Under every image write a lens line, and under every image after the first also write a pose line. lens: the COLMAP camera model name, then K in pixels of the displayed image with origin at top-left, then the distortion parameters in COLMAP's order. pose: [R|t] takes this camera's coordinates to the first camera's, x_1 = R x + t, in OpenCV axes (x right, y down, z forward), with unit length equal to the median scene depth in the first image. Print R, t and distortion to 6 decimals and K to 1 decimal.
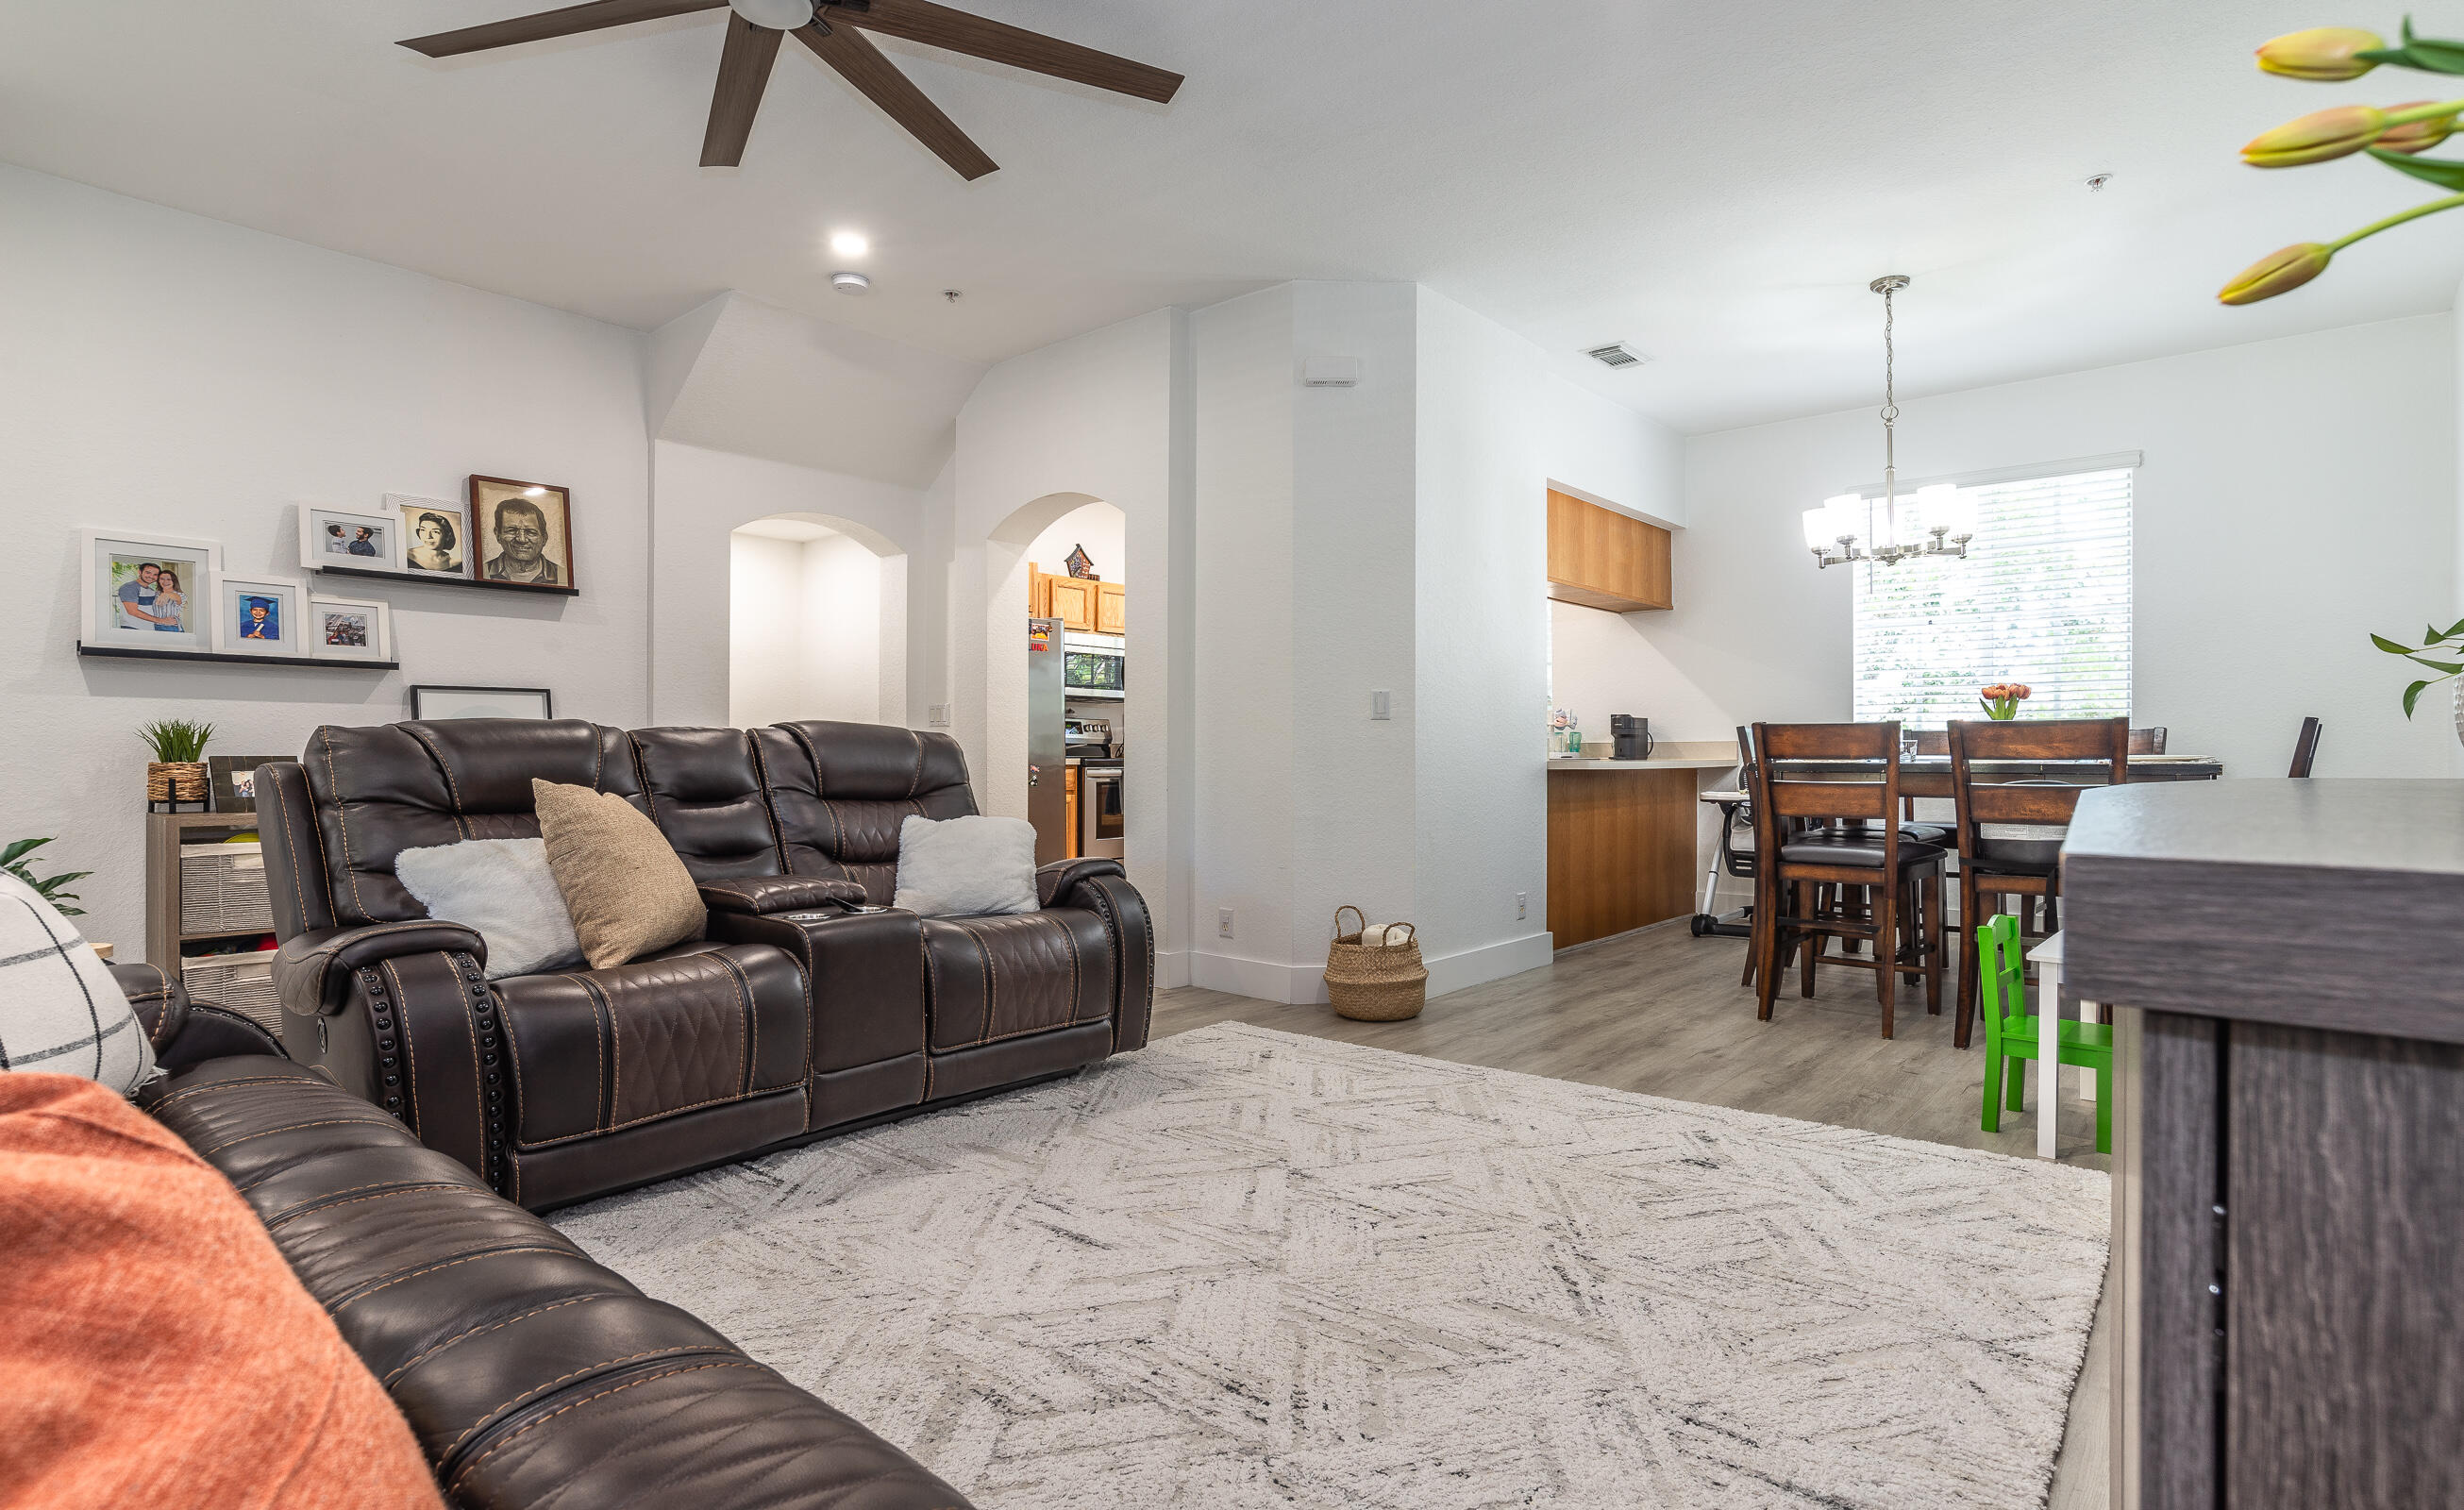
lens RADIAL K [[1229.4, 0, 1241.0], [0, 1229.4, 757.0], [0, 0, 1]] dist [-0.038803, 0.023052]
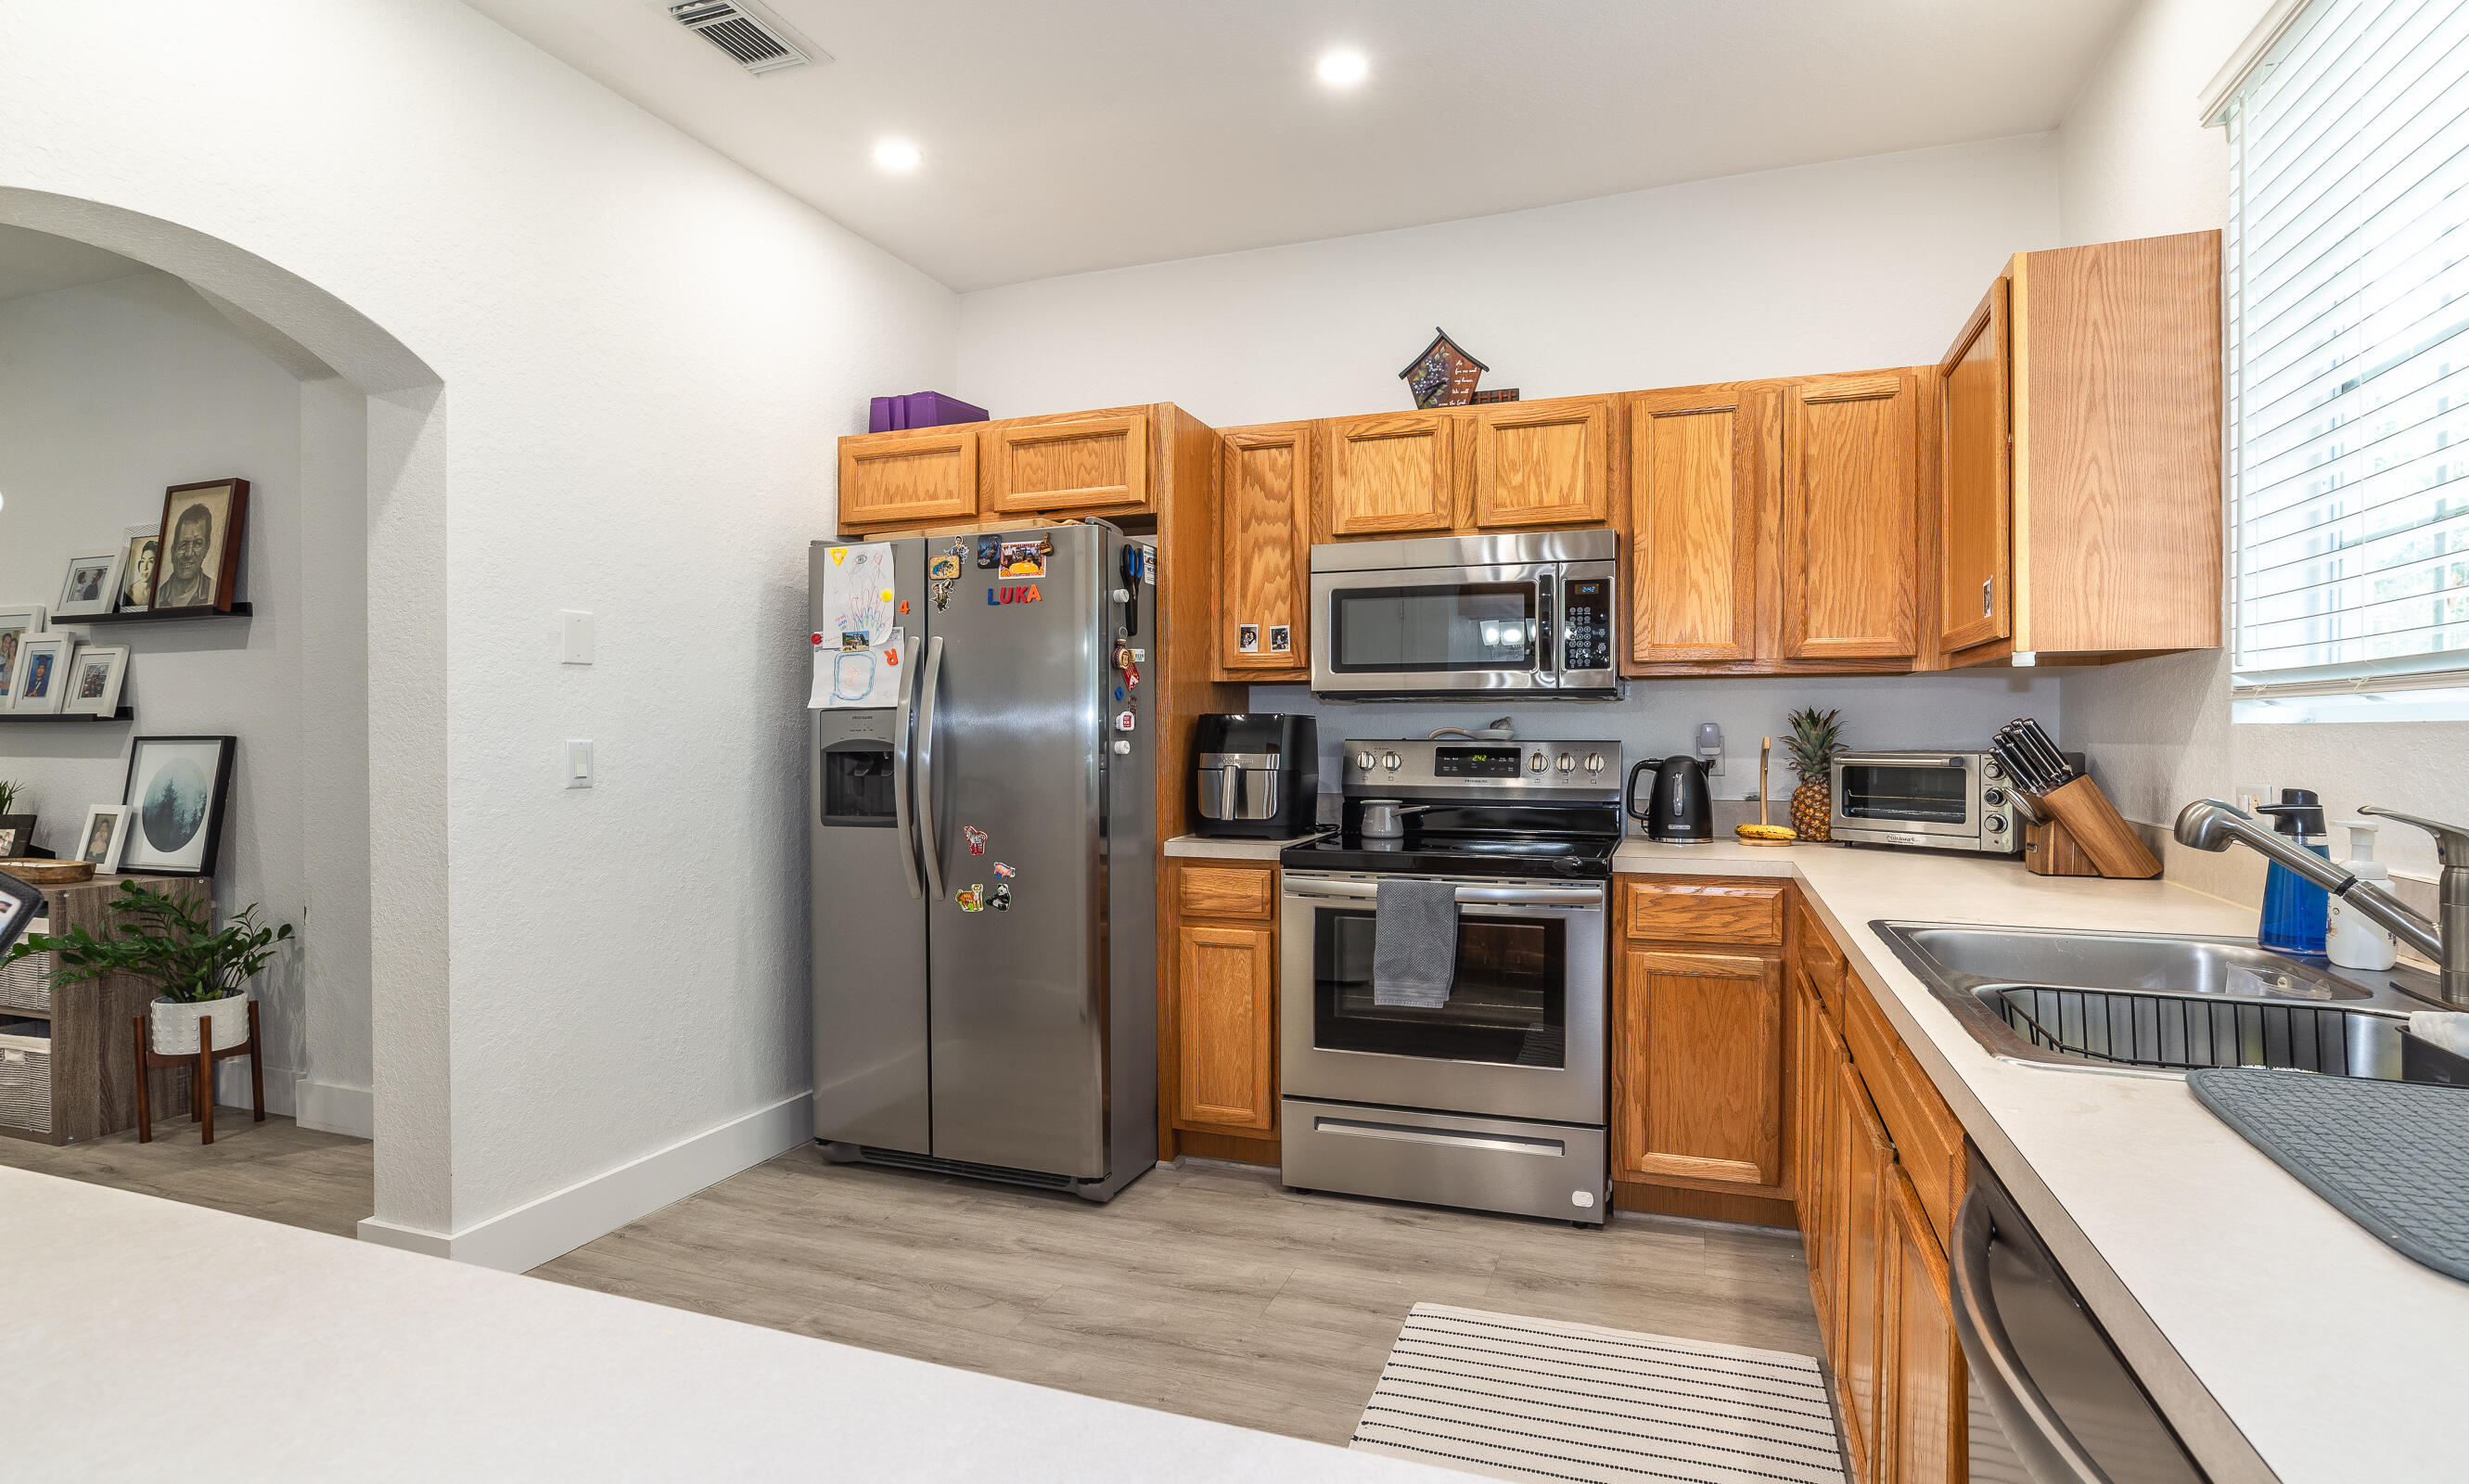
lens RADIAL K [[1231.9, 0, 1284.5], [0, 1231.9, 762.6], [0, 0, 1]] dist [-0.038803, 0.023052]
pose [[0.366125, 0.018559, -0.930380, 0.475800], [-0.005610, 0.999827, 0.017736, -0.063083], [0.930549, -0.001274, 0.366166, 1.510873]]
